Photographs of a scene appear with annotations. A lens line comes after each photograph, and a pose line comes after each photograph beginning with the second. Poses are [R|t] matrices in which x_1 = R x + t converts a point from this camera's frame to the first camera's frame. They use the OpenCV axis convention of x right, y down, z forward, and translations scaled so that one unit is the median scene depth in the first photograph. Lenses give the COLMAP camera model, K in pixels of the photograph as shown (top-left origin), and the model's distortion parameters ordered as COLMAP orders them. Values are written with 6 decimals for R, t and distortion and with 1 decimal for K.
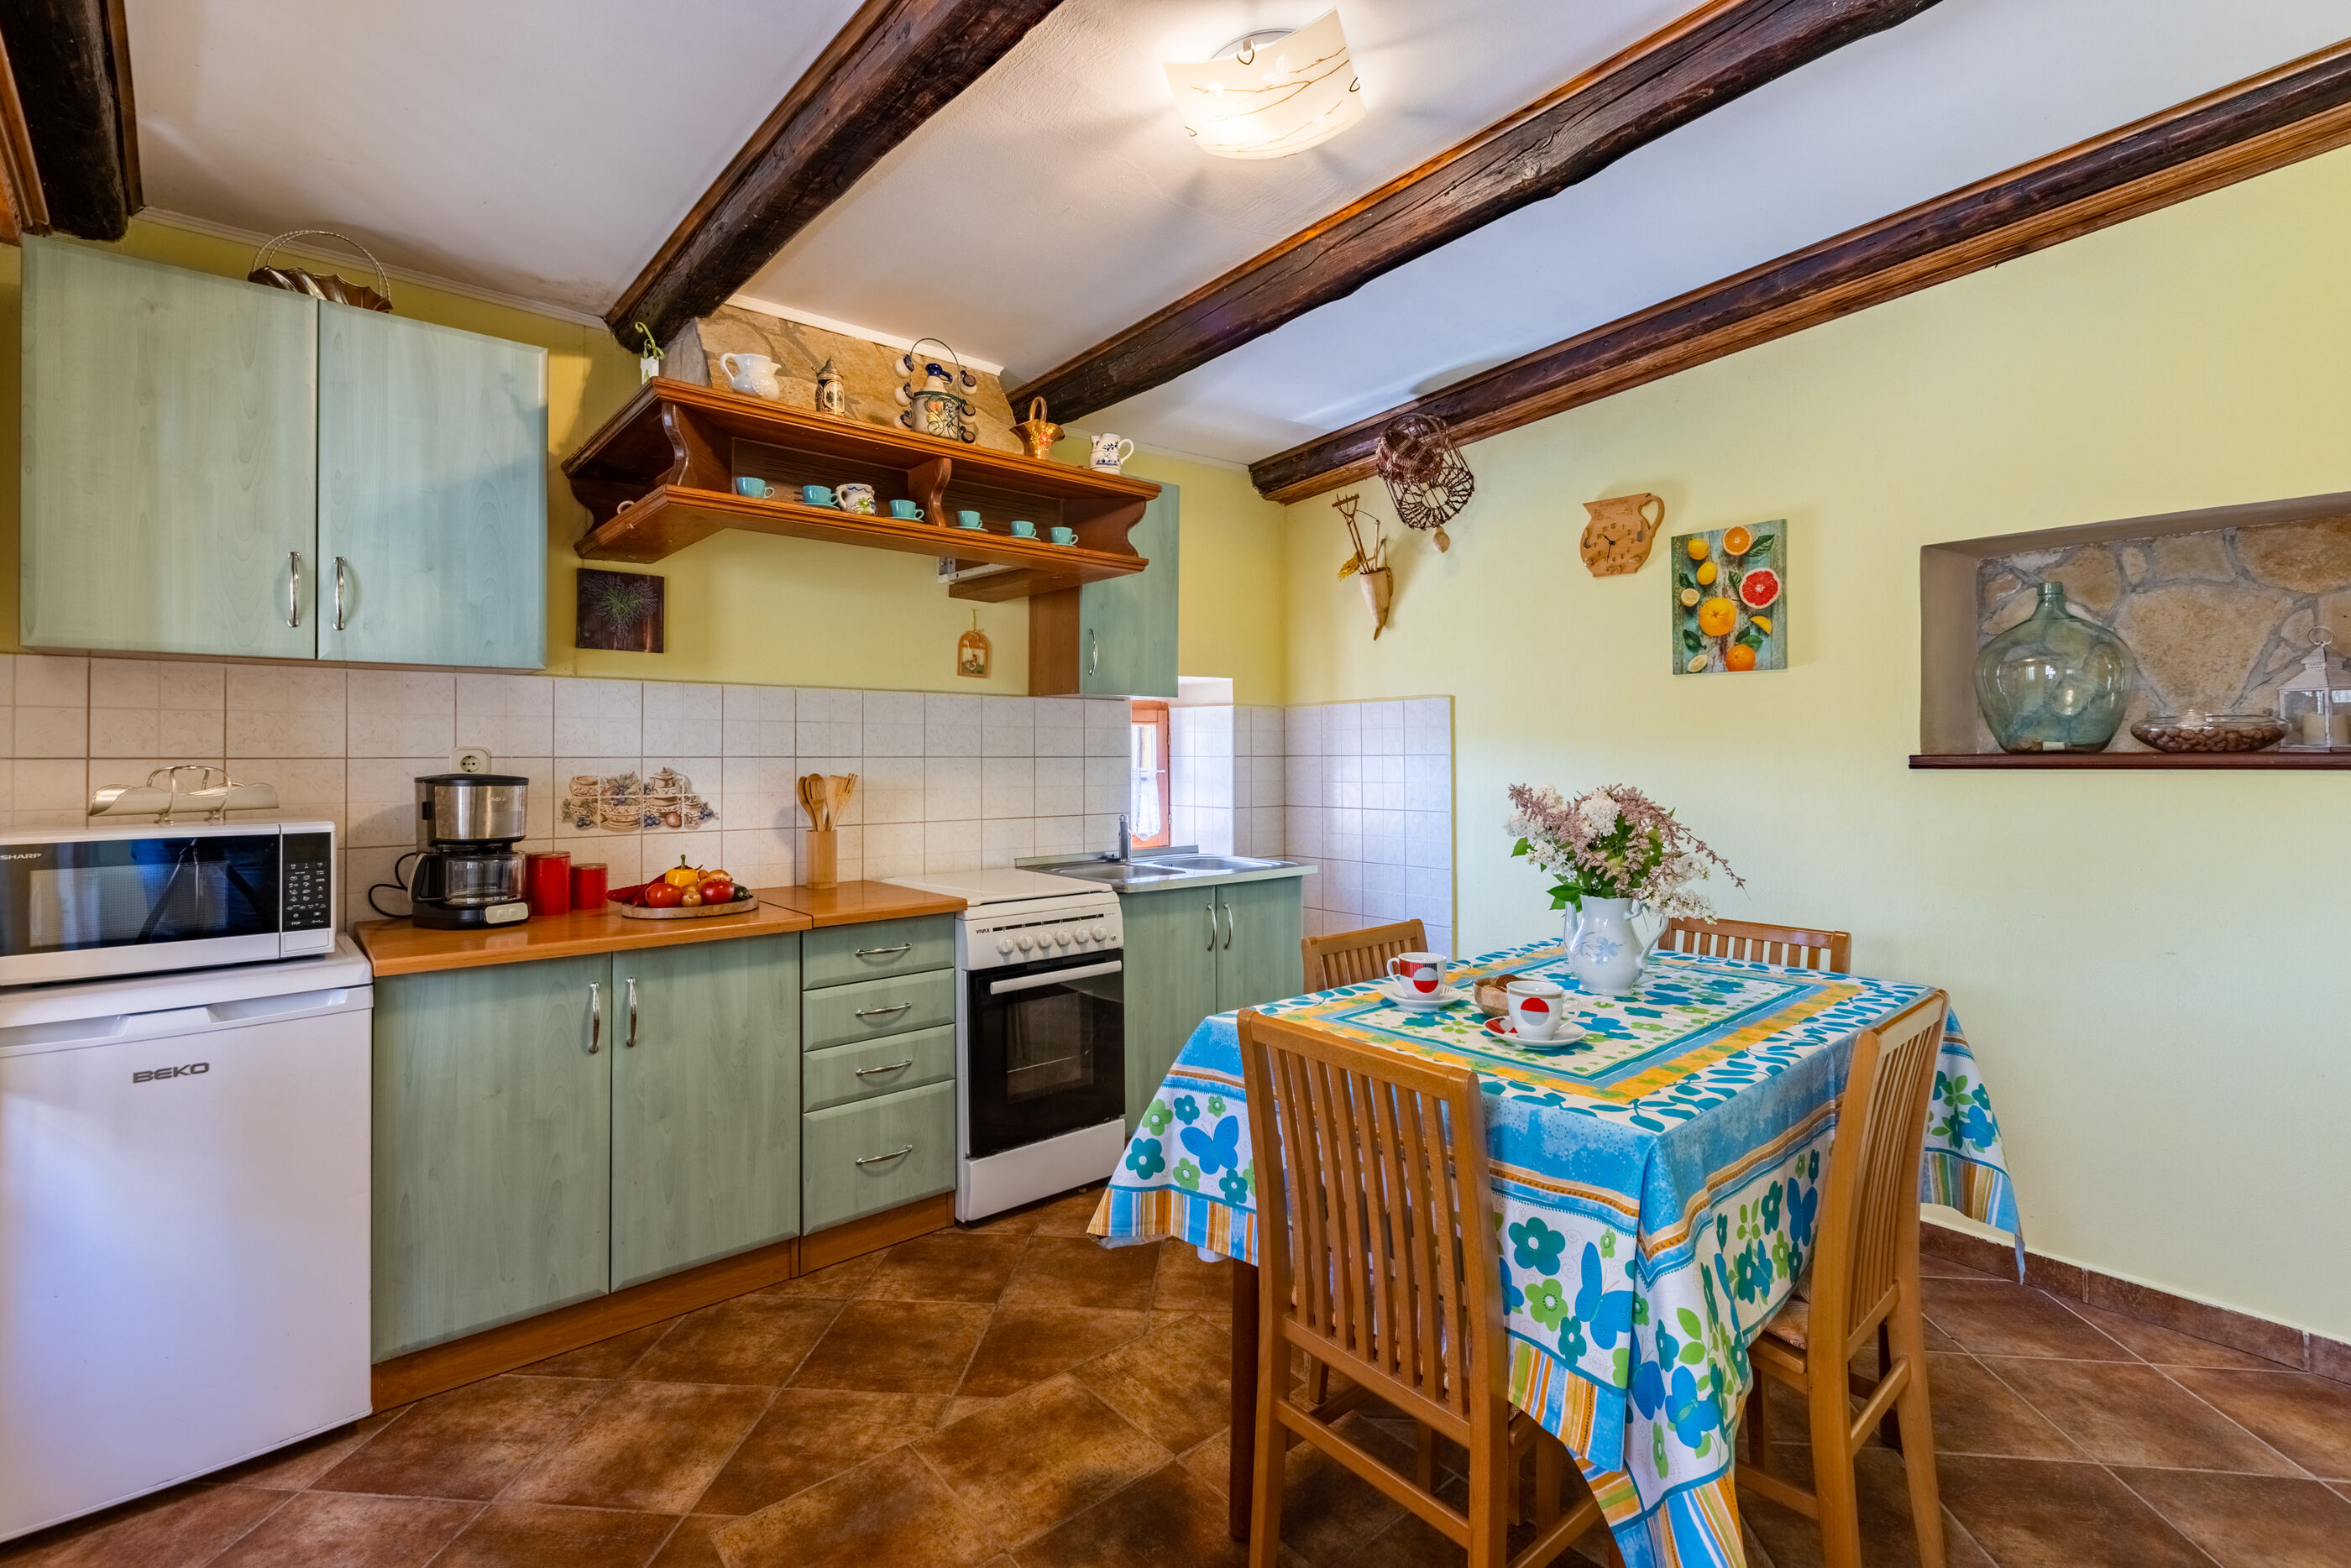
lens RADIAL K [[1056.0, 0, 1163.4], [0, 1056.0, 753.5], [0, 0, 1]] dist [-0.012706, 0.000431]
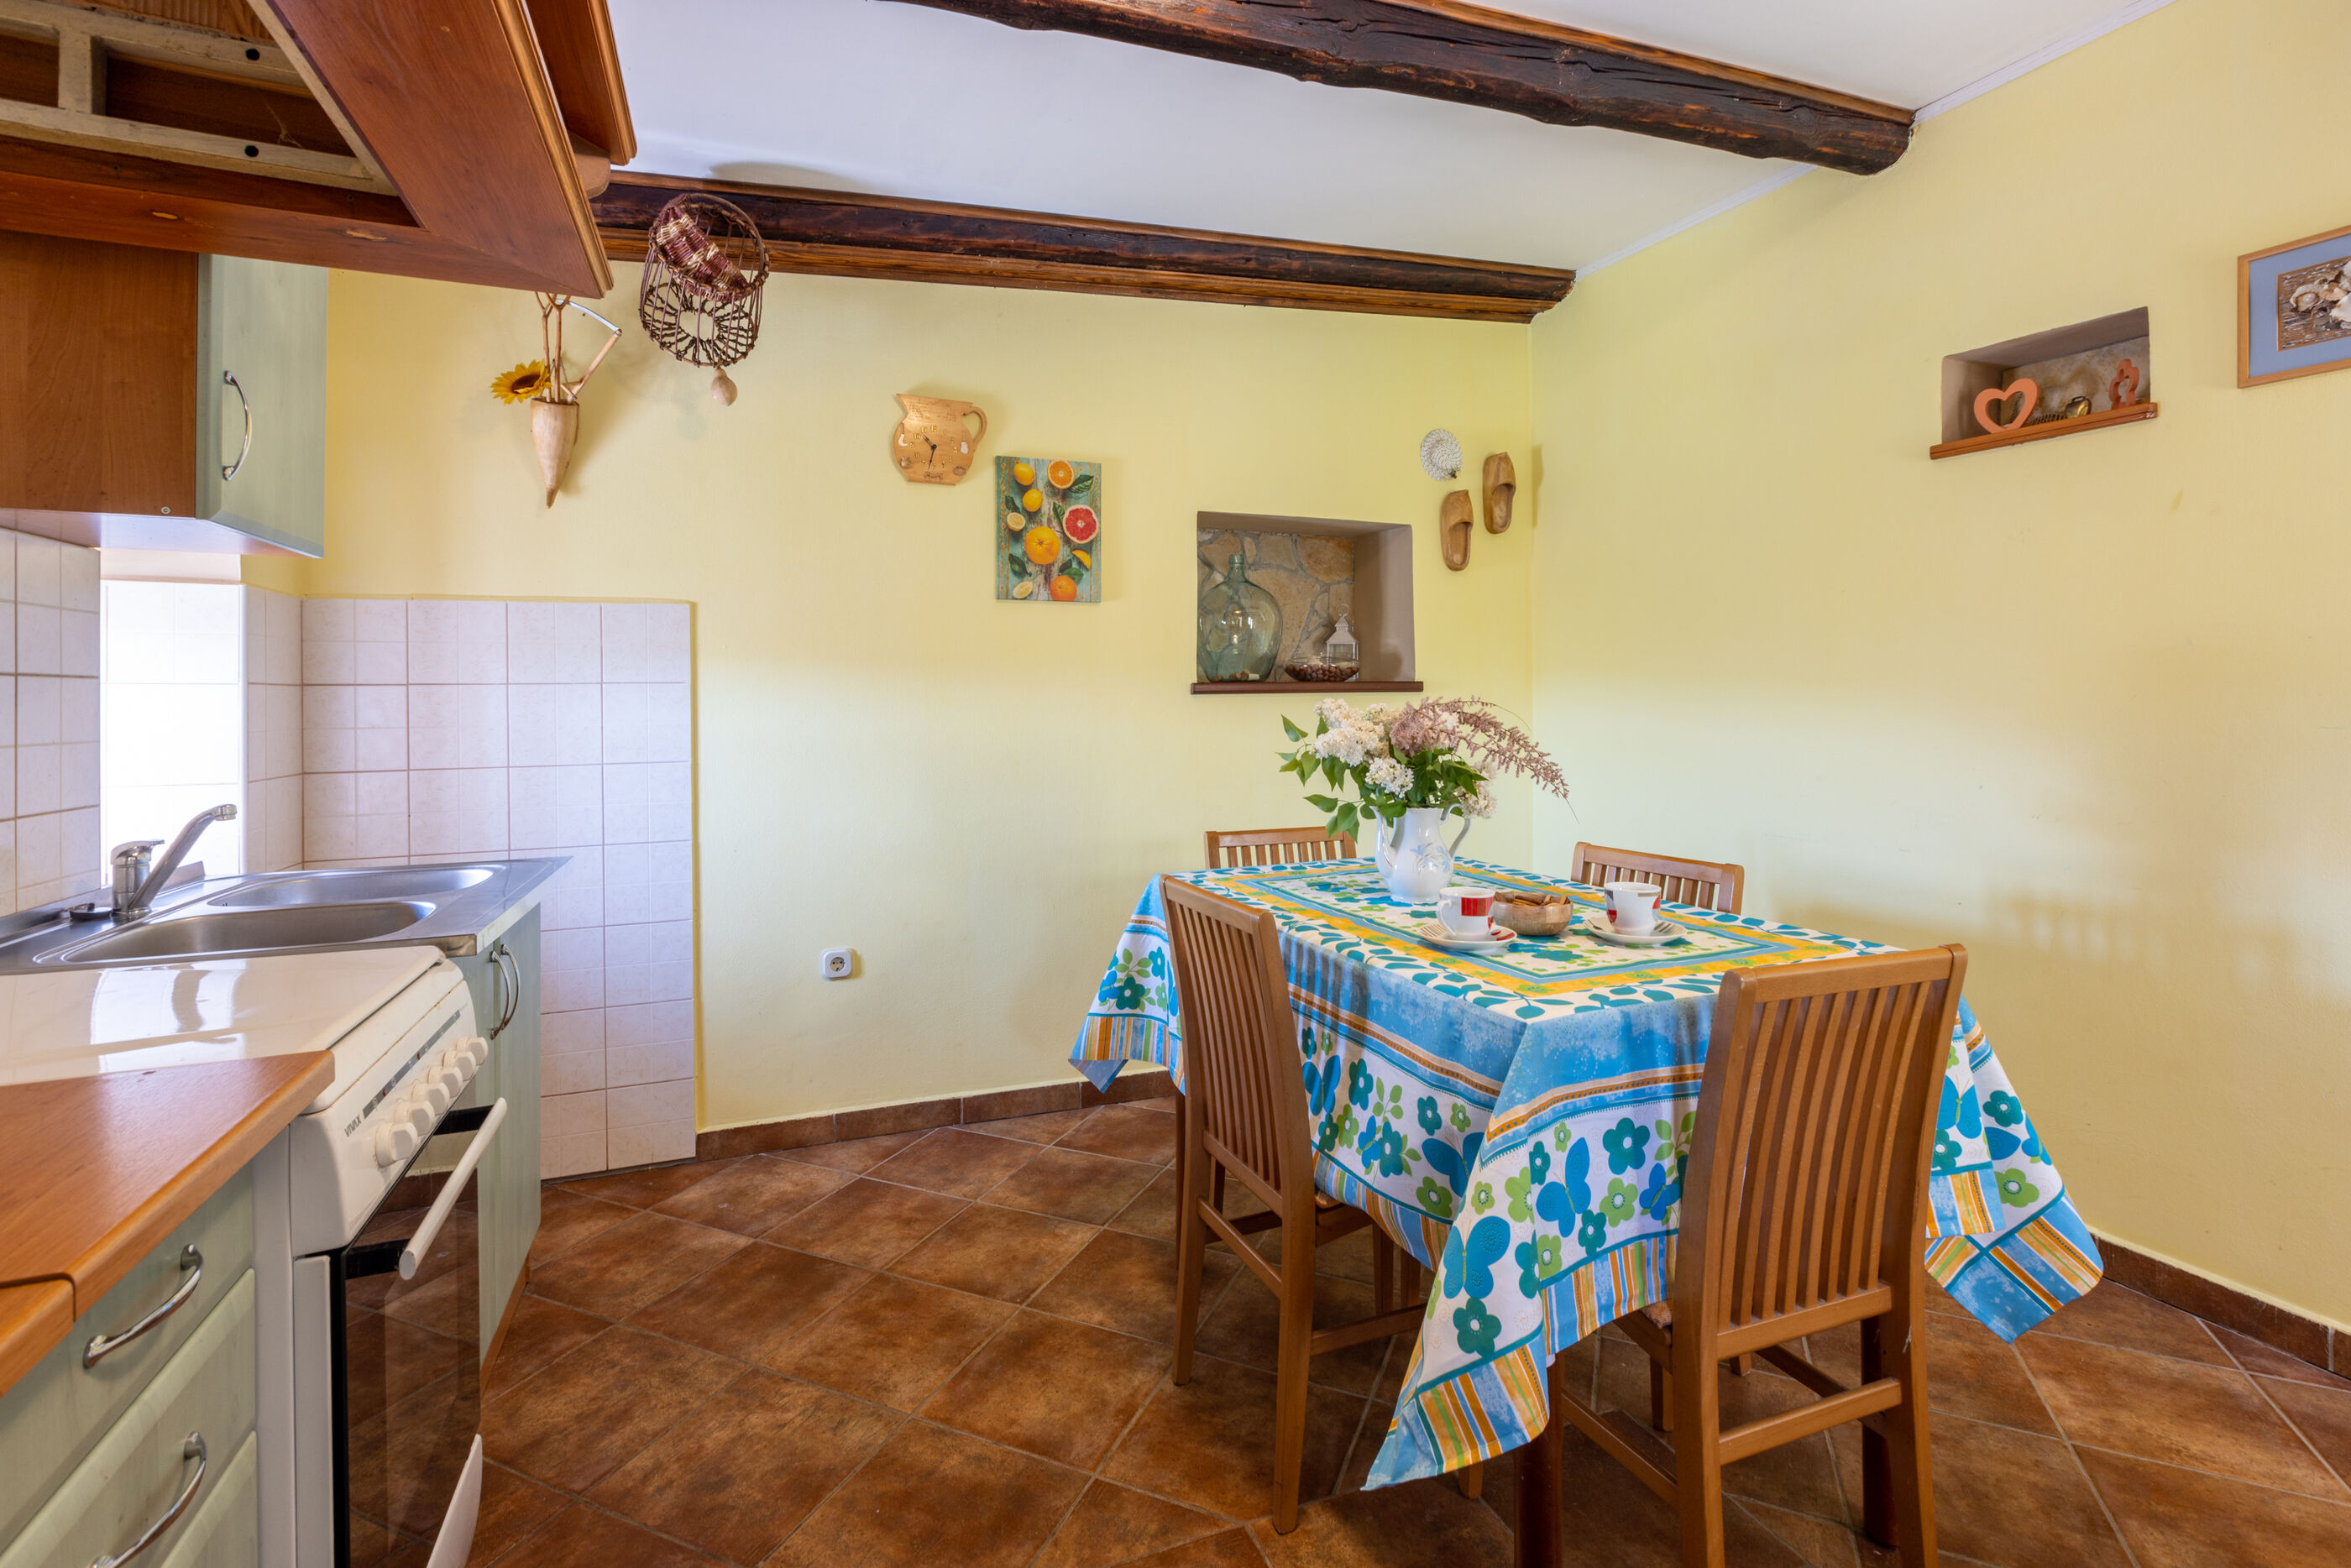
lens RADIAL K [[1055.6, 0, 1174.4], [0, 1055.6, 694.1], [0, 0, 1]] dist [0.000138, 0.000052]
pose [[0.315887, 0.005547, 0.948781, -0.411750], [0.004872, 0.999960, -0.007469, 0.021674], [-0.948784, 0.006981, 0.315848, 0.587830]]
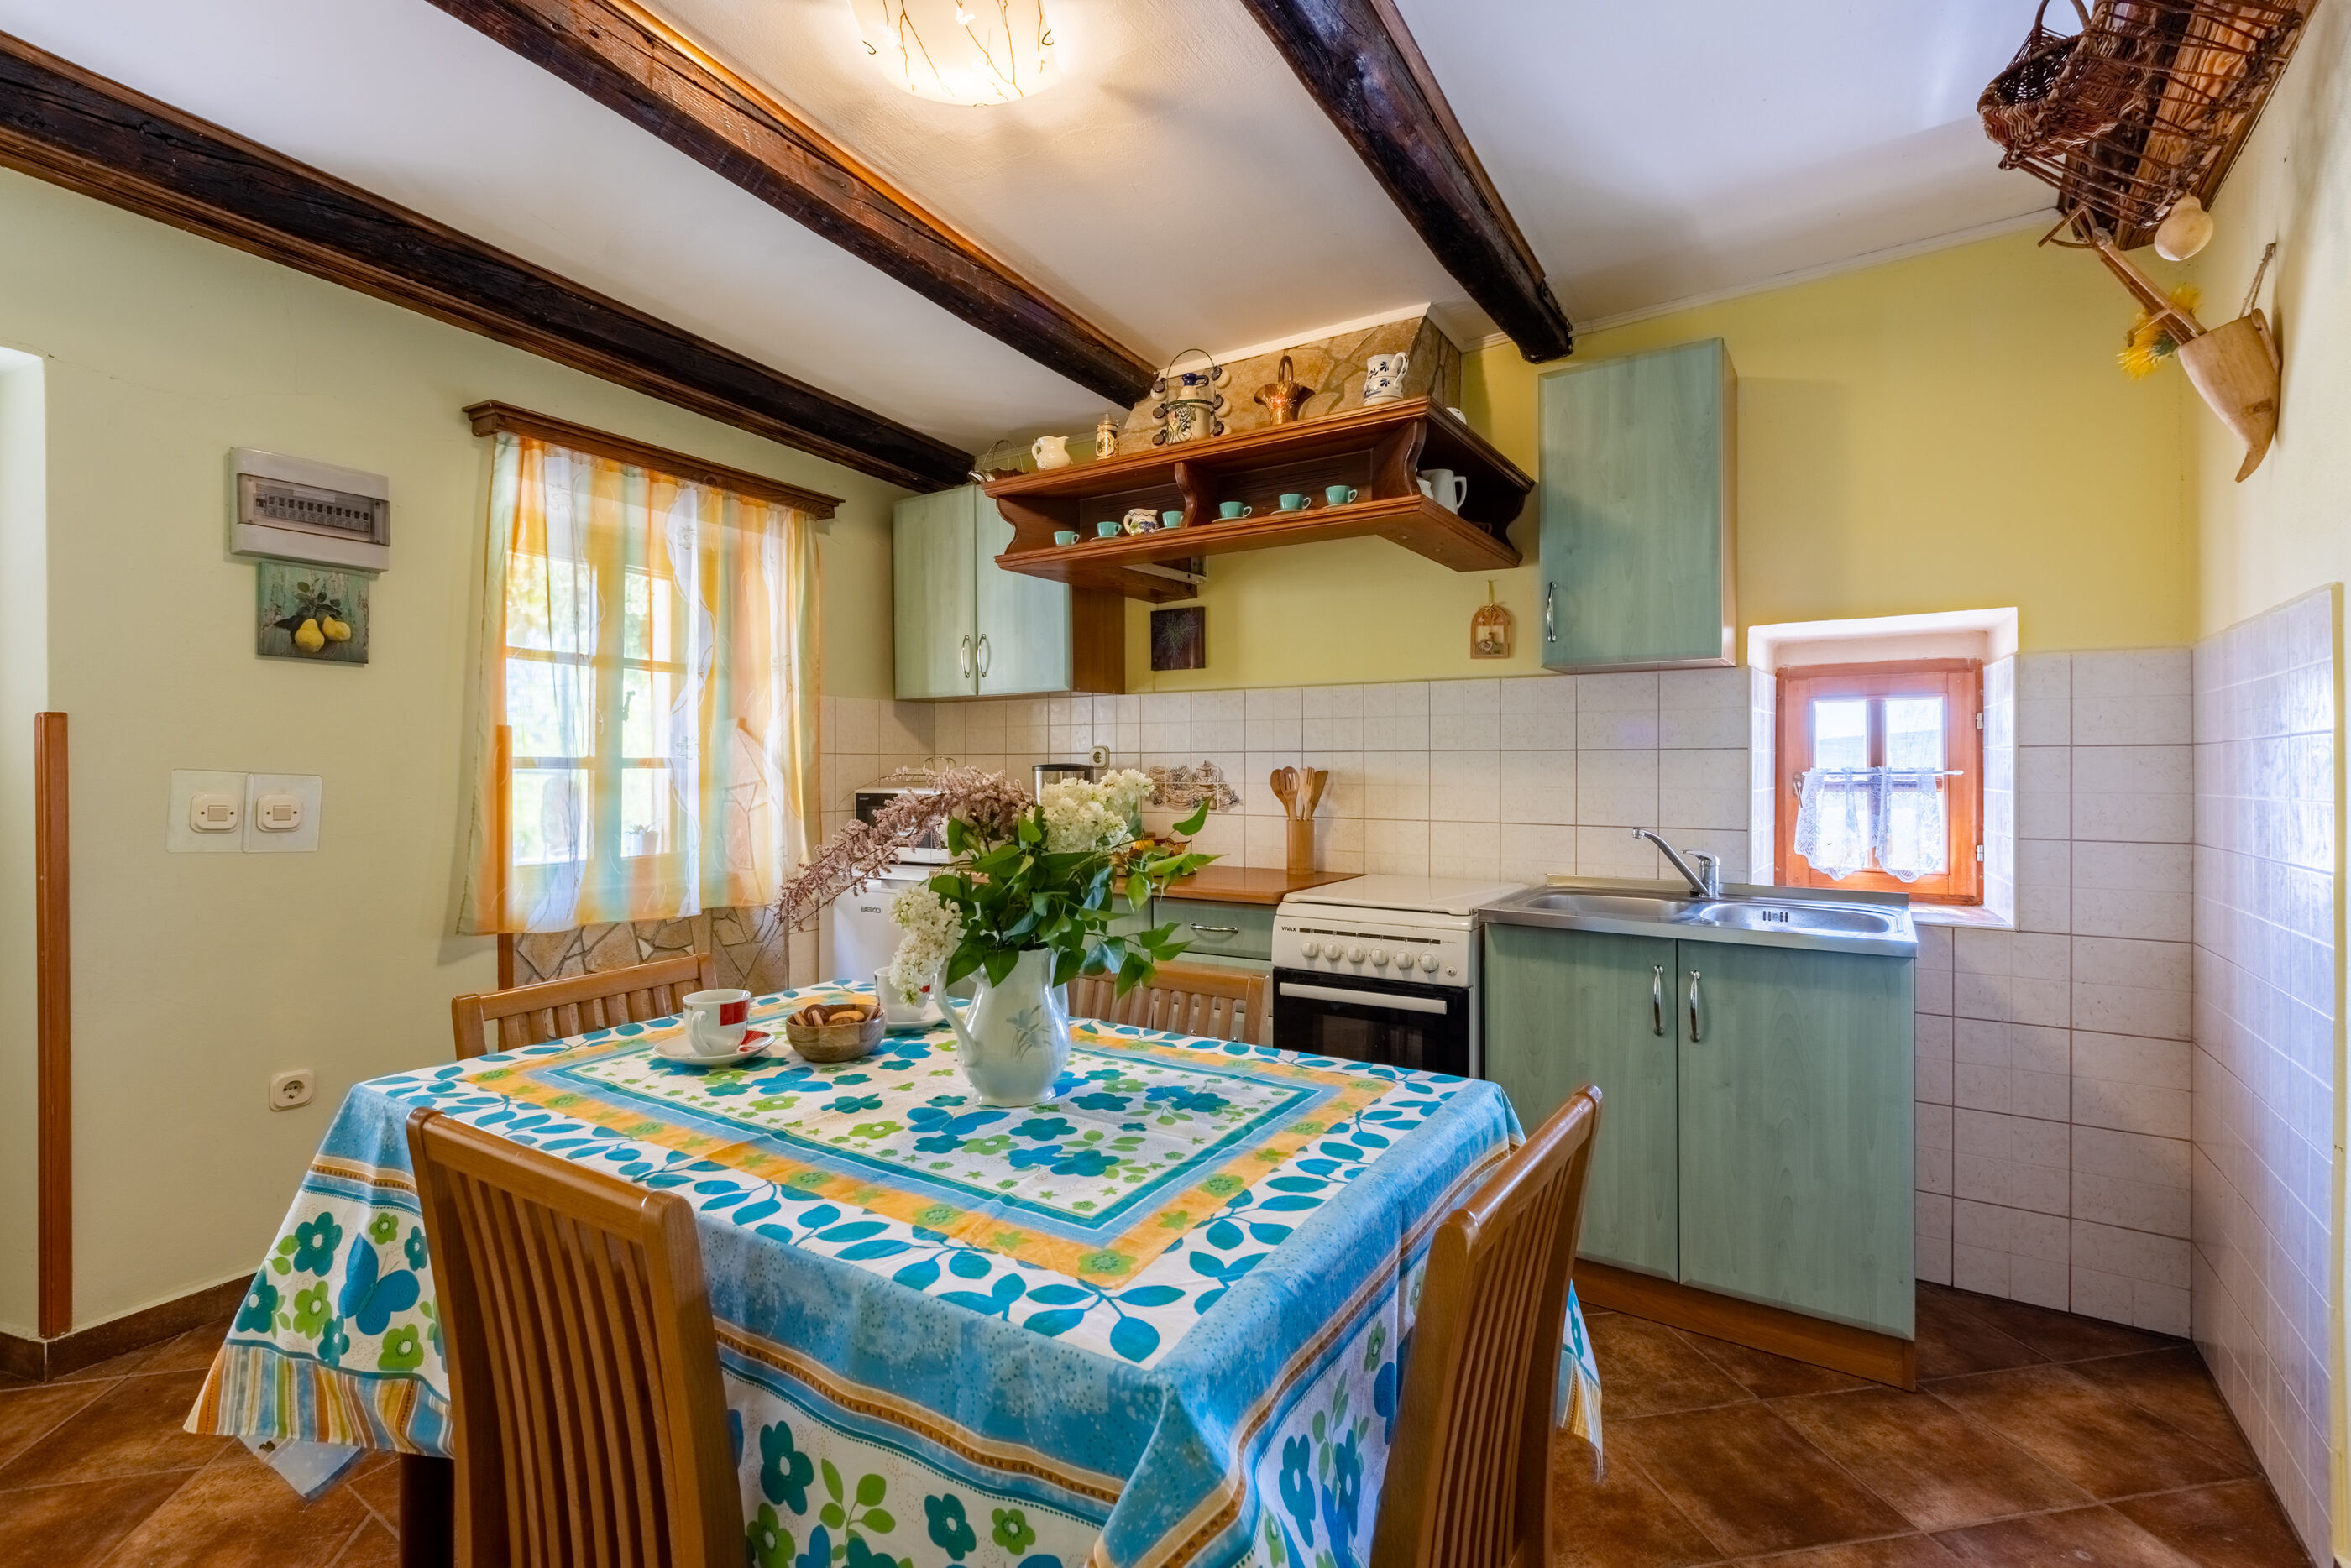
lens RADIAL K [[1055.6, 0, 1172.3], [0, 1055.6, 770.4], [0, 0, 1]] dist [0.001482, -0.000029]
pose [[0.292504, 0.005179, -0.956250, 0.658649], [0.002088, 0.999979, 0.006055, 0.016139], [0.956262, -0.003768, 0.292487, 0.566752]]
